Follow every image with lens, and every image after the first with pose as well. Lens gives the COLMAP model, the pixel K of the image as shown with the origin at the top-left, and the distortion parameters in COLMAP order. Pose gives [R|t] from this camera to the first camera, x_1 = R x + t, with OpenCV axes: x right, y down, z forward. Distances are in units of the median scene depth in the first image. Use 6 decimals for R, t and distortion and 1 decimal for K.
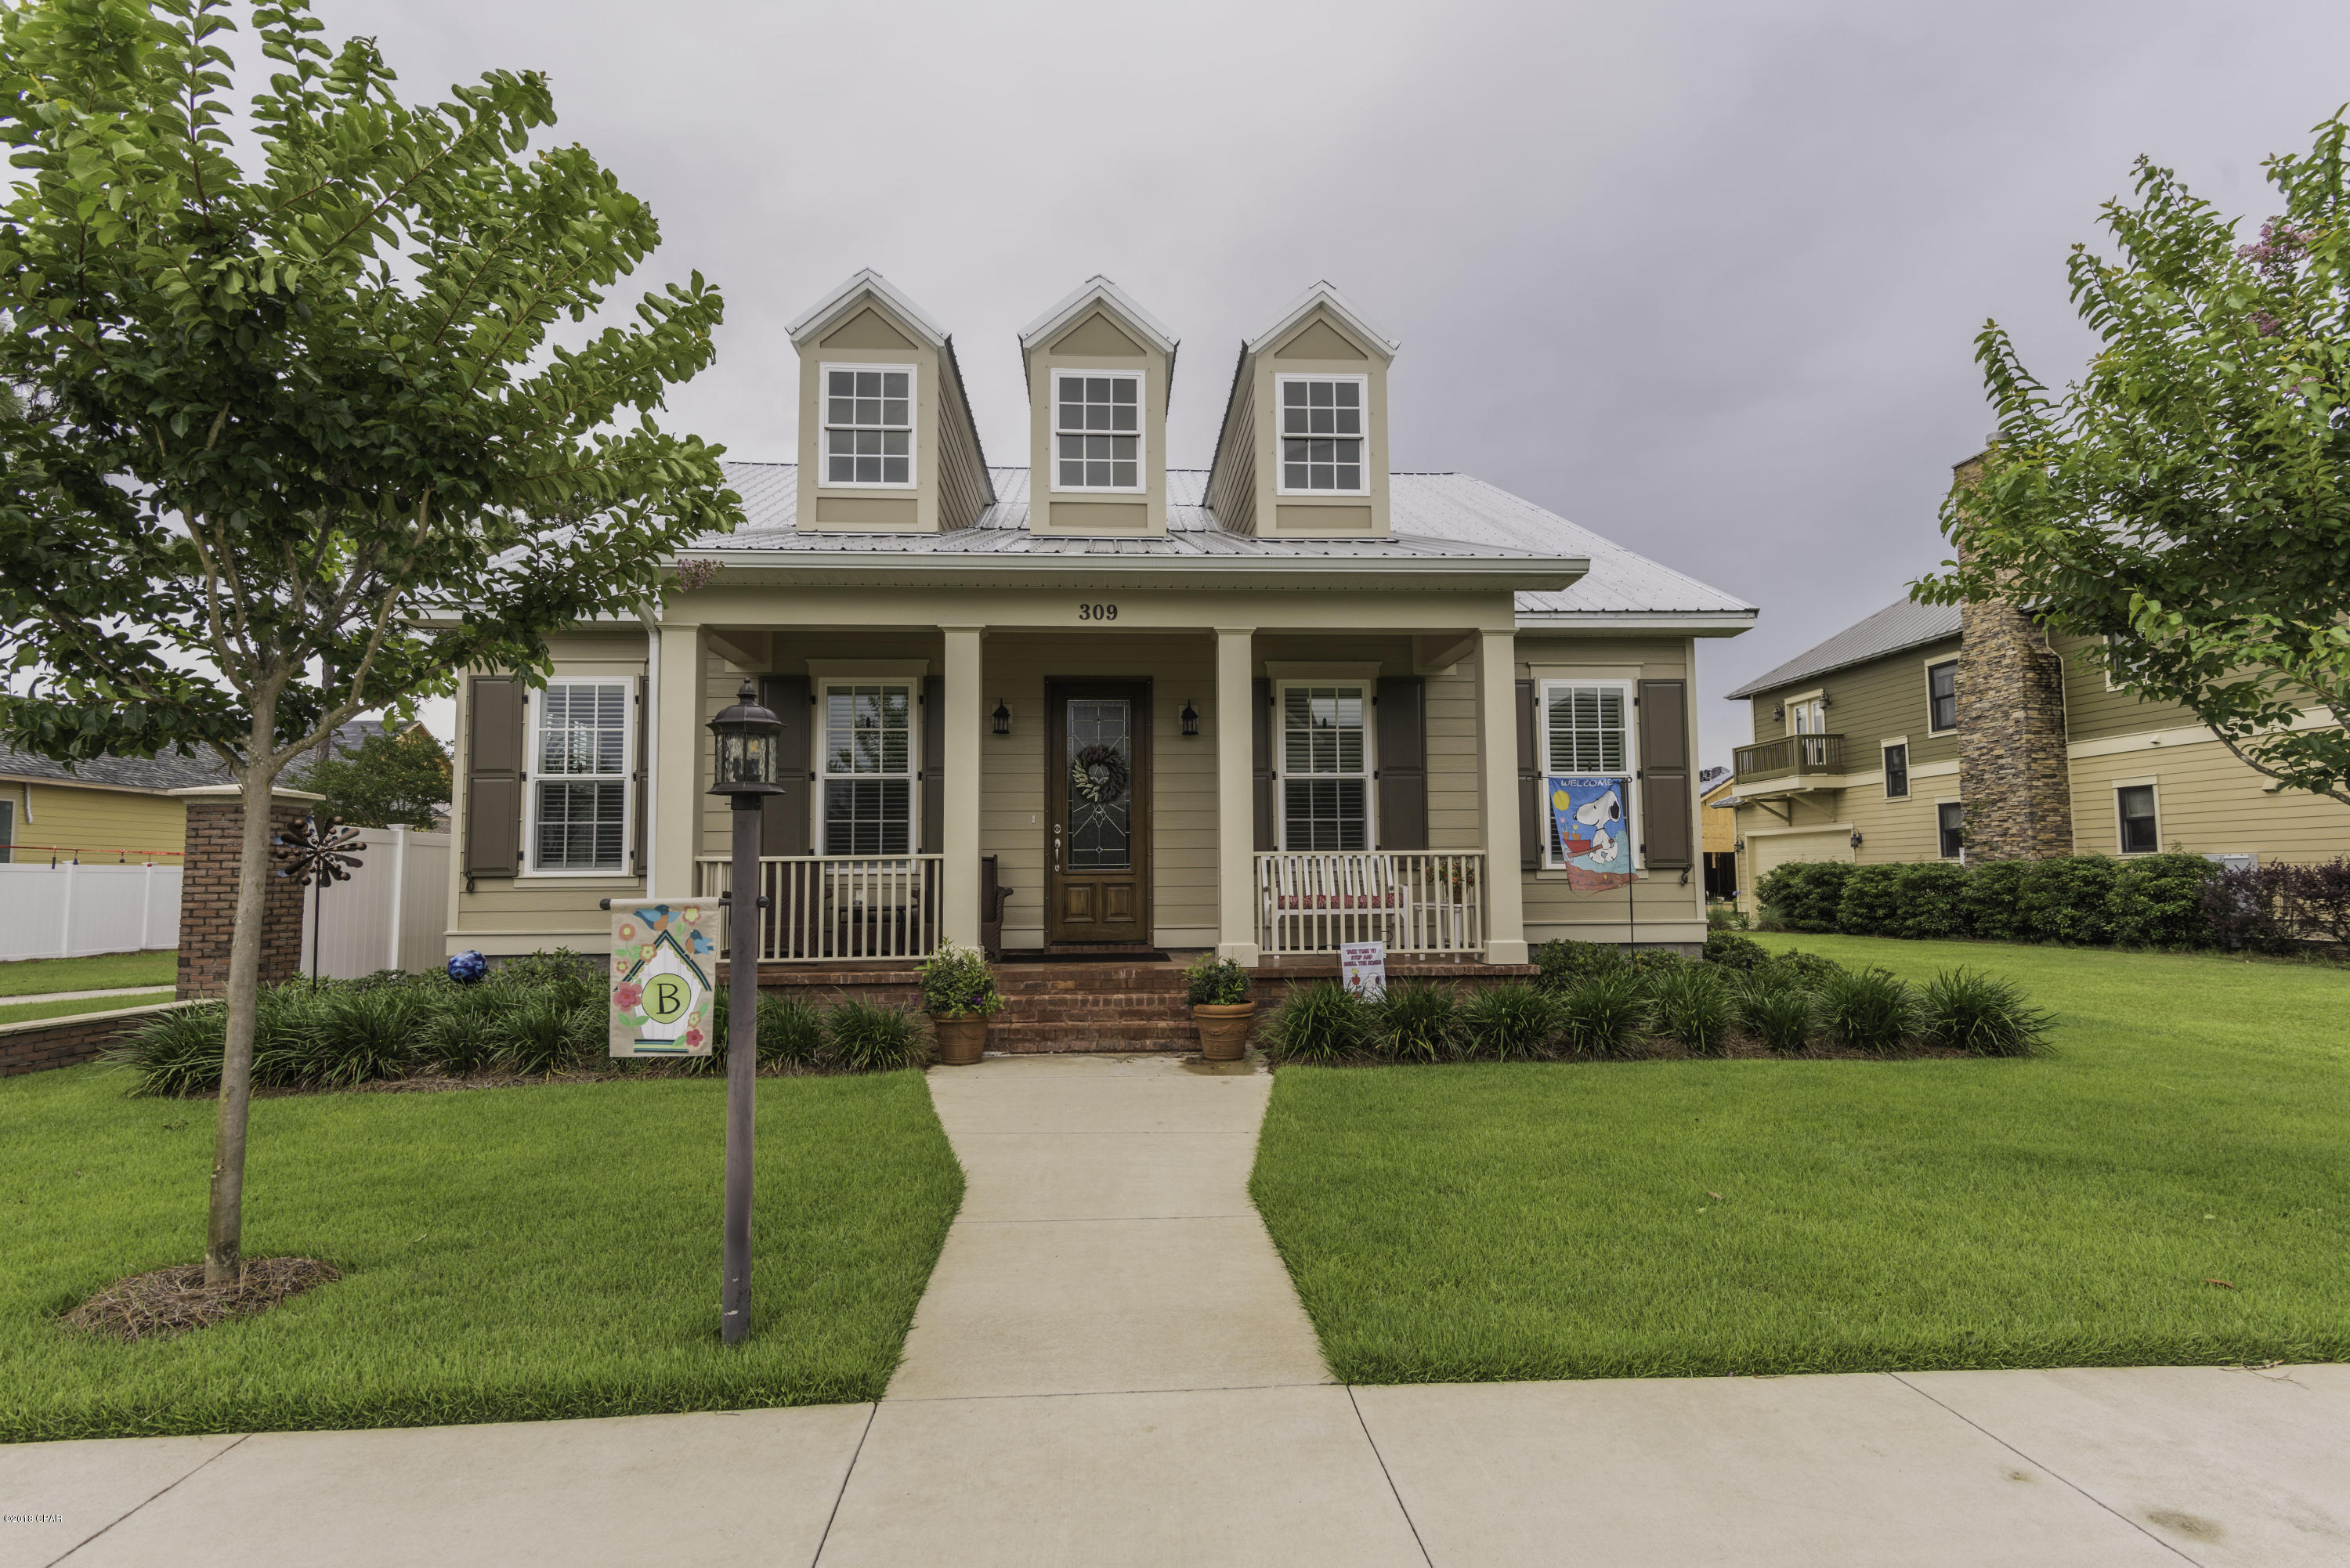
lens RADIAL K [[1188.6, 0, 1181.8], [0, 1188.6, 787.7], [0, 0, 1]] dist [0.015726, -0.000044]
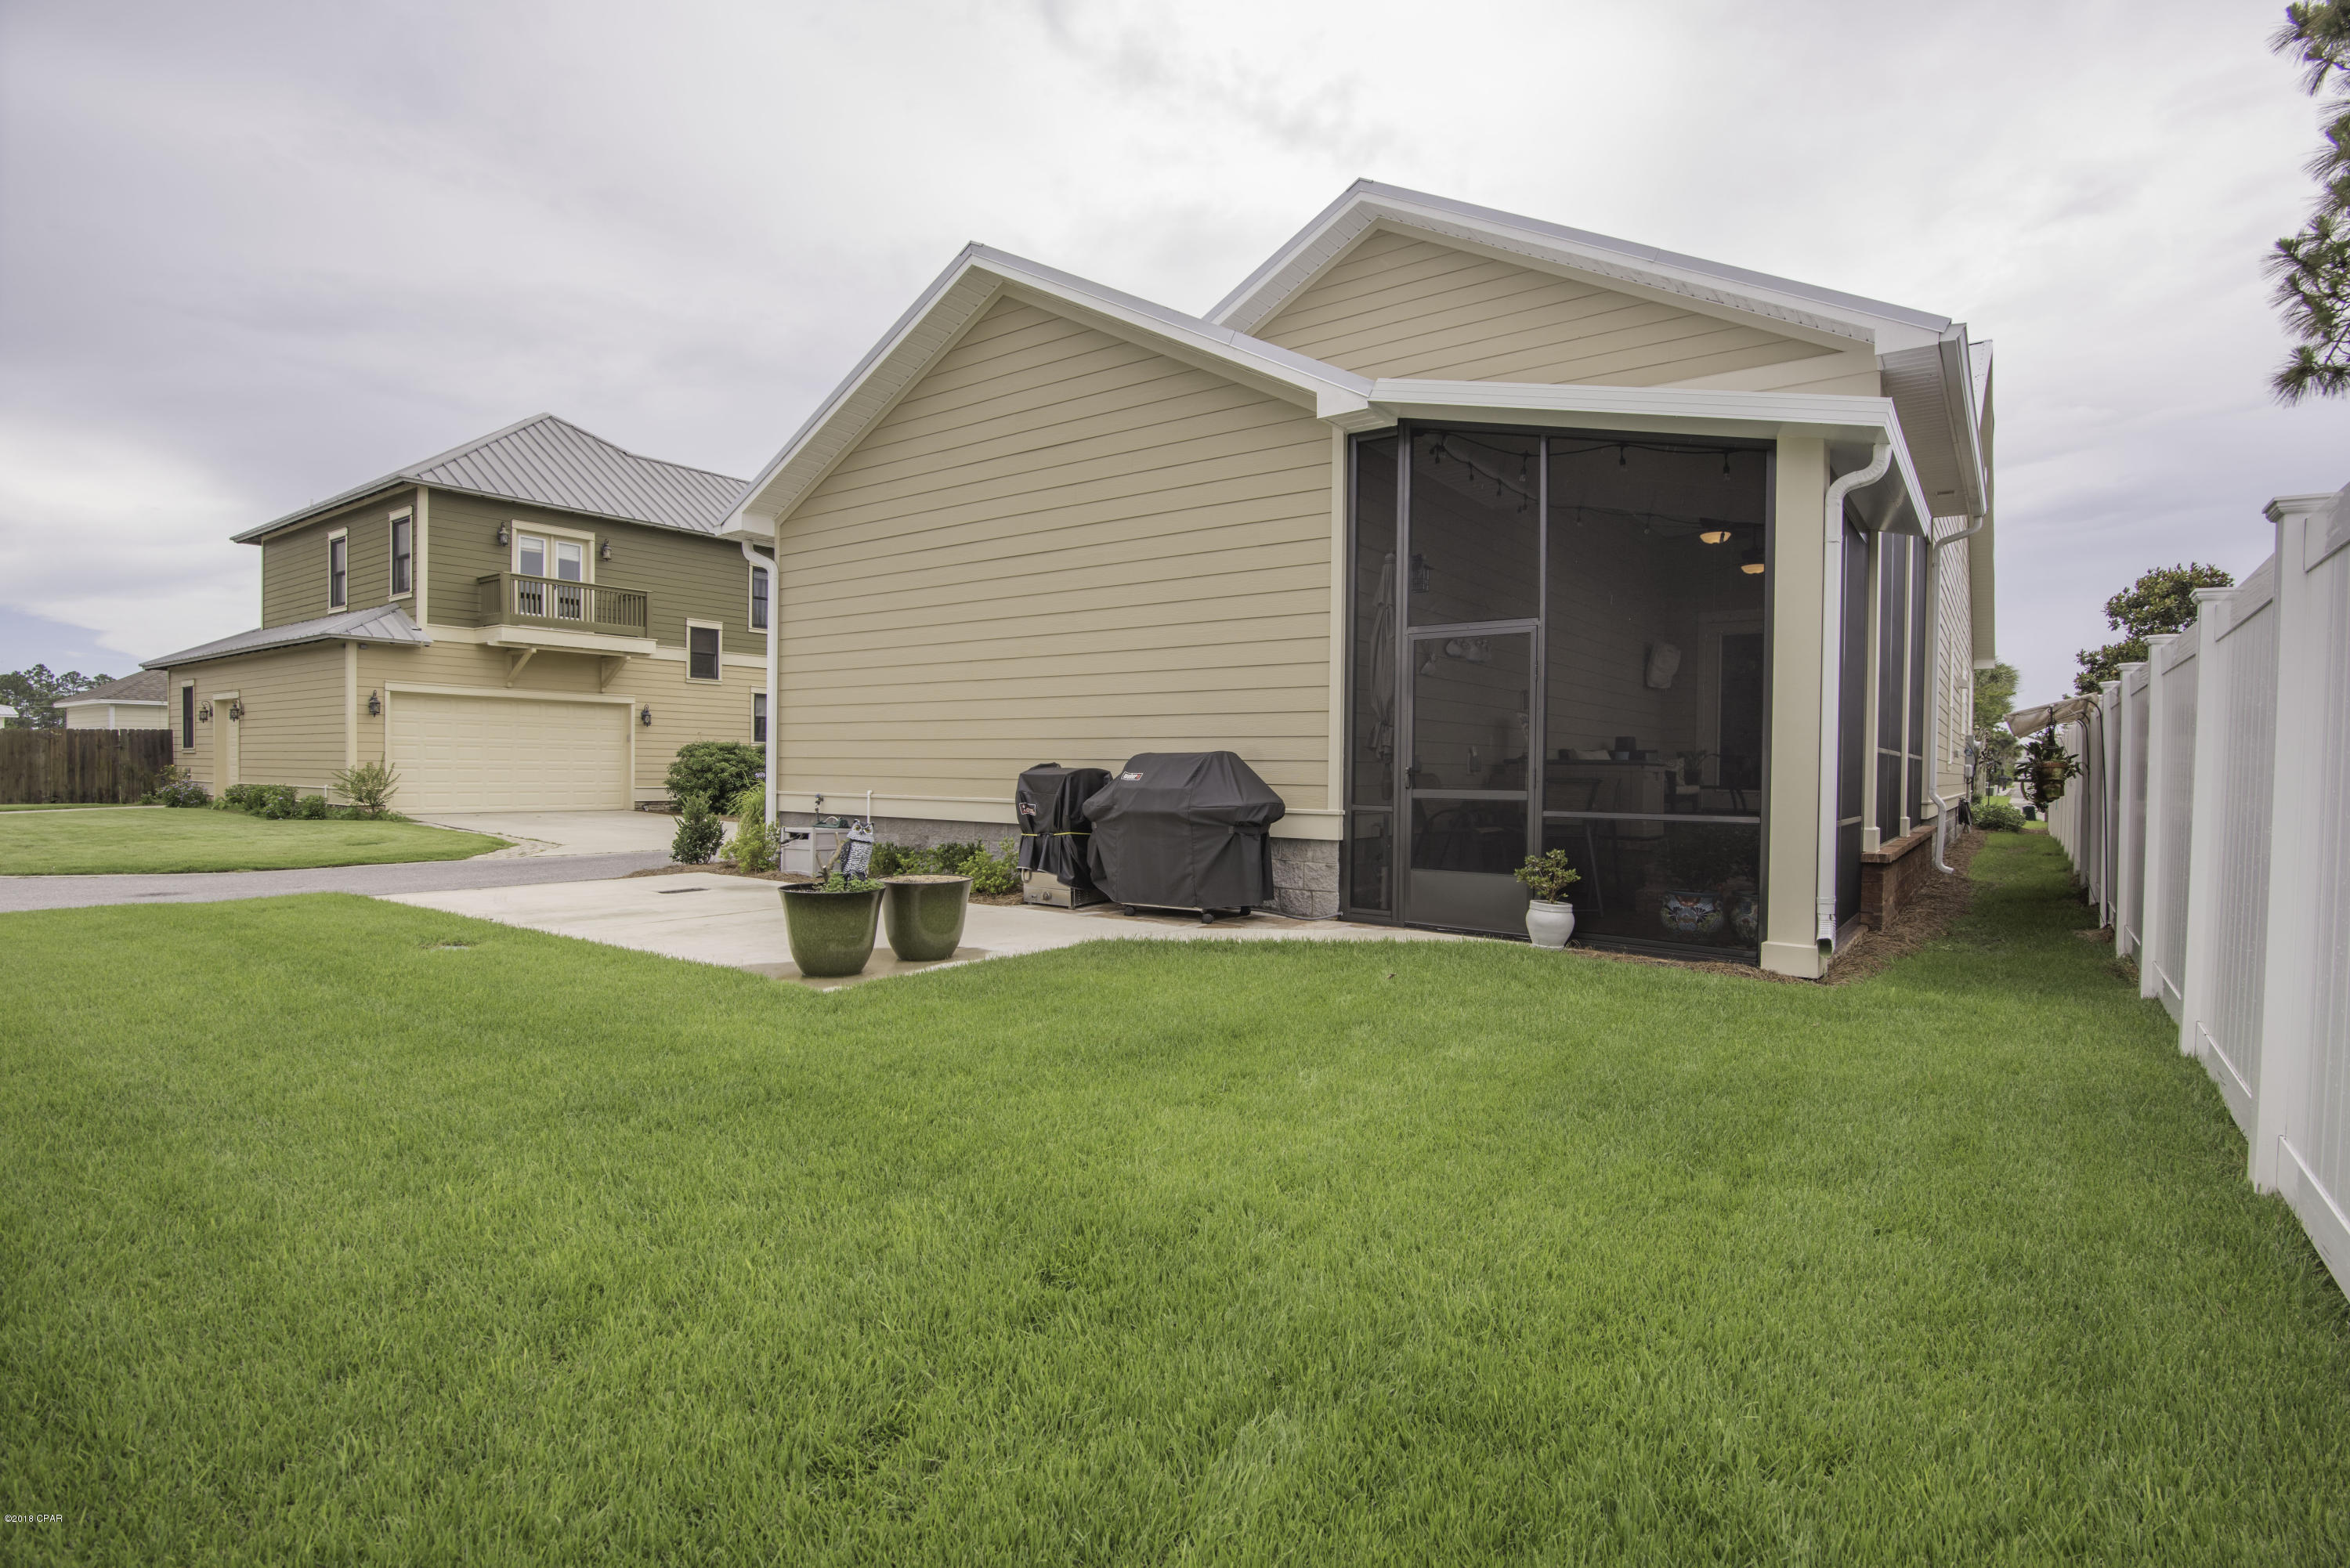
lens RADIAL K [[1137.7, 0, 1179.6], [0, 1137.7, 790.4], [0, 0, 1]] dist [0.017227, -0.000525]
pose [[-0.763676, -0.010711, 0.645510, -0.832658], [-0.053336, 0.997491, -0.046548, 0.313240], [-0.643392, -0.069977, -0.762332, 3.688022]]
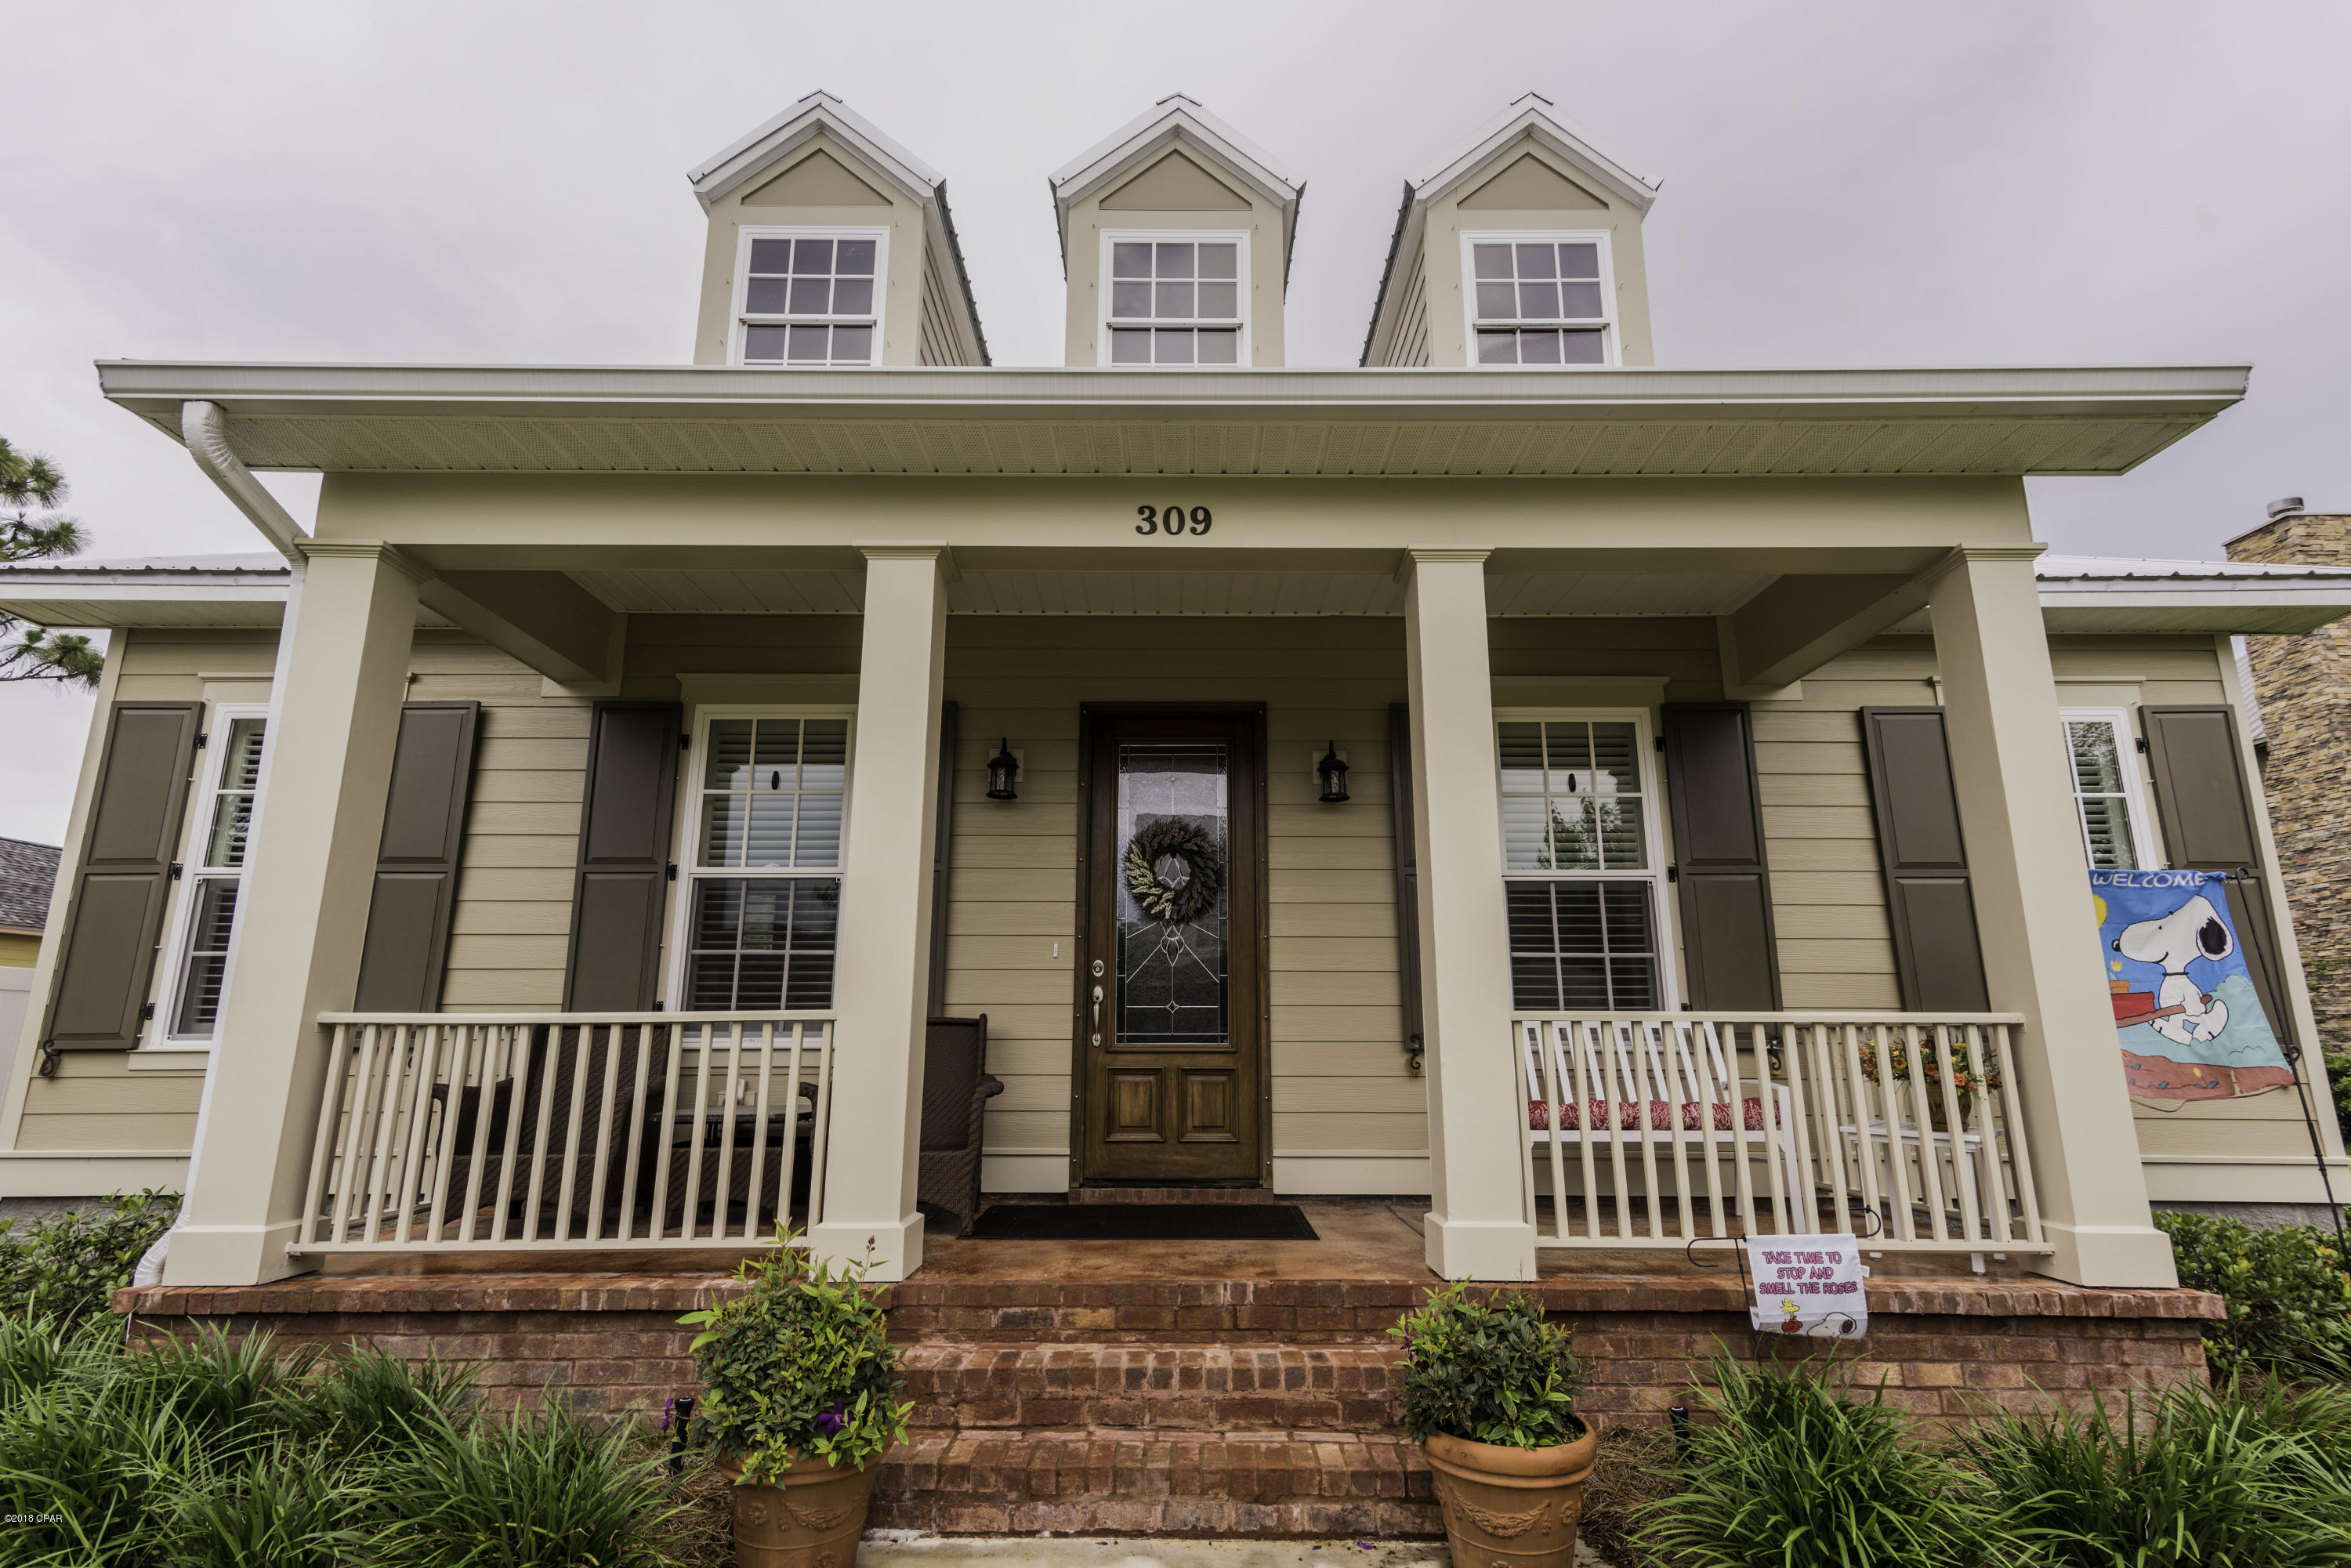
lens RADIAL K [[1138.2, 0, 1180.1], [0, 1138.2, 790.4], [0, 0, 1]] dist [0.017227, -0.000525]
pose [[0.998040, -0.004189, -0.062439, -0.032461], [-0.004771, 0.989760, -0.142663, 0.028185], [0.062398, 0.142681, 0.987800, 0.463079]]
